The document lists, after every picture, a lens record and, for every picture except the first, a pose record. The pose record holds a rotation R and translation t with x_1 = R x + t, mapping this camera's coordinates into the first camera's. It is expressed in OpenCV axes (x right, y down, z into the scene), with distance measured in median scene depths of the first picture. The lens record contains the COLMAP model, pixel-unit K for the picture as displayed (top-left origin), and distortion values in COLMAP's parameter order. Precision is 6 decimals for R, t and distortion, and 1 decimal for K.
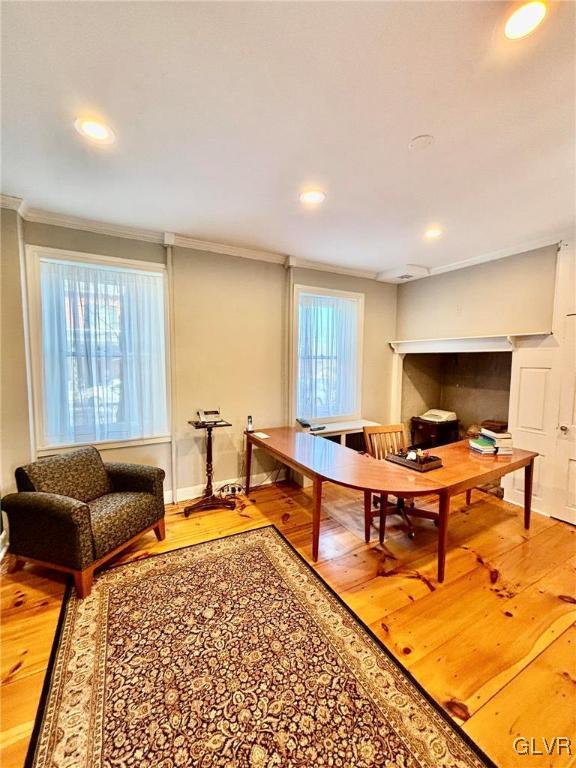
lens RADIAL K [[310.4, 0, 288.0], [0, 310.4, 384.0], [0, 0, 1]] dist [0.001312, 0.000346]
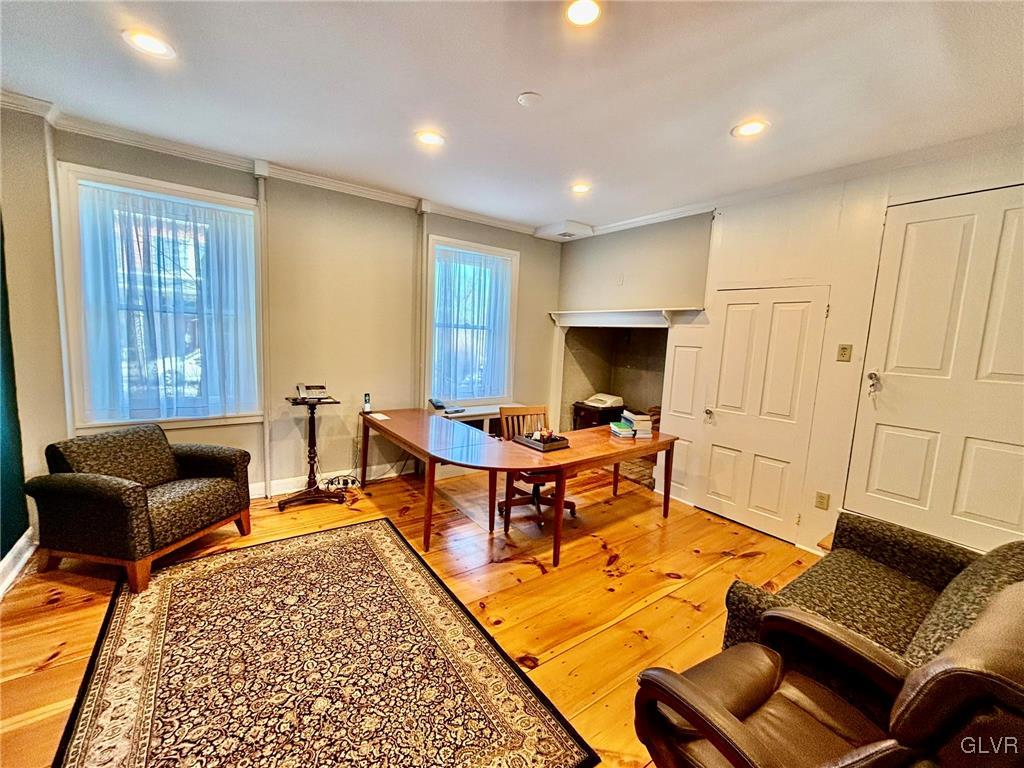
lens RADIAL K [[413.9, 0, 509.4], [0, 413.9, 381.4], [0, 0, 1]] dist [0.001312, 0.000346]
pose [[0.991449, 0.025589, 0.127962, 0.148457], [-0.030550, 0.998850, 0.036957, 0.026519], [-0.126869, -0.040550, 0.991090, -0.182466]]
